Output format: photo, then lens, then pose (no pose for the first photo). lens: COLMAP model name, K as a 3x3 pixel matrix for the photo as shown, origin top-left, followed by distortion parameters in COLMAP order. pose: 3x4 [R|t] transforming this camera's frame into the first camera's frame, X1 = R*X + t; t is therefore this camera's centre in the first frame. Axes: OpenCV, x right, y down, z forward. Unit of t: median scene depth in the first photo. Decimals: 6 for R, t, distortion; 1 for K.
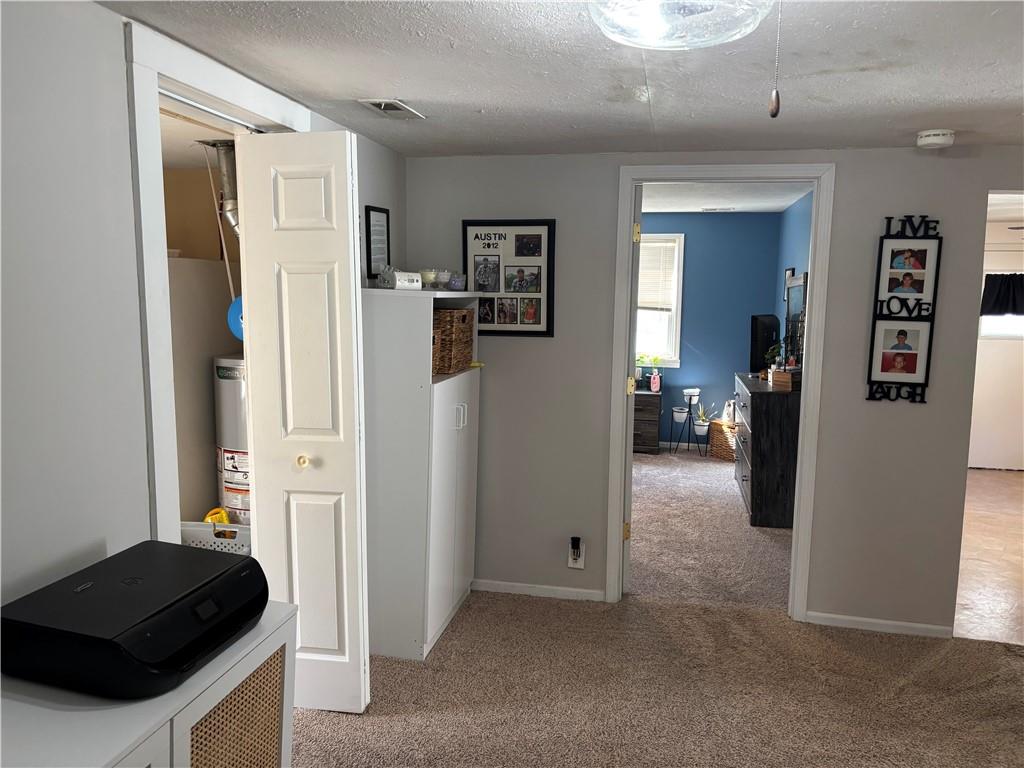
lens RADIAL K [[779.7, 0, 510.2], [0, 779.7, 378.4], [0, 0, 1]] dist [0.056674, -0.074318]
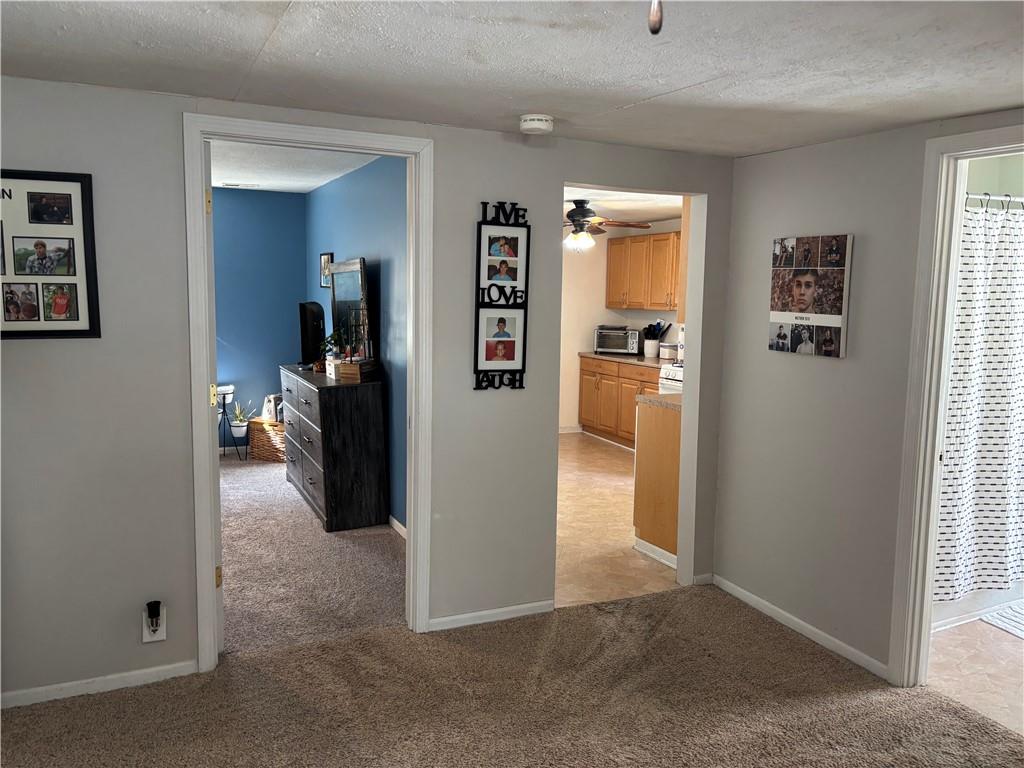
lens RADIAL K [[779.7, 0, 510.9], [0, 779.7, 376.5], [0, 0, 1]] dist [0.056674, -0.074318]
pose [[0.798277, -0.070154, 0.598191, -0.079780], [0.060876, 0.997505, 0.035746, -0.019321], [-0.599206, 0.007880, 0.800556, 0.182279]]
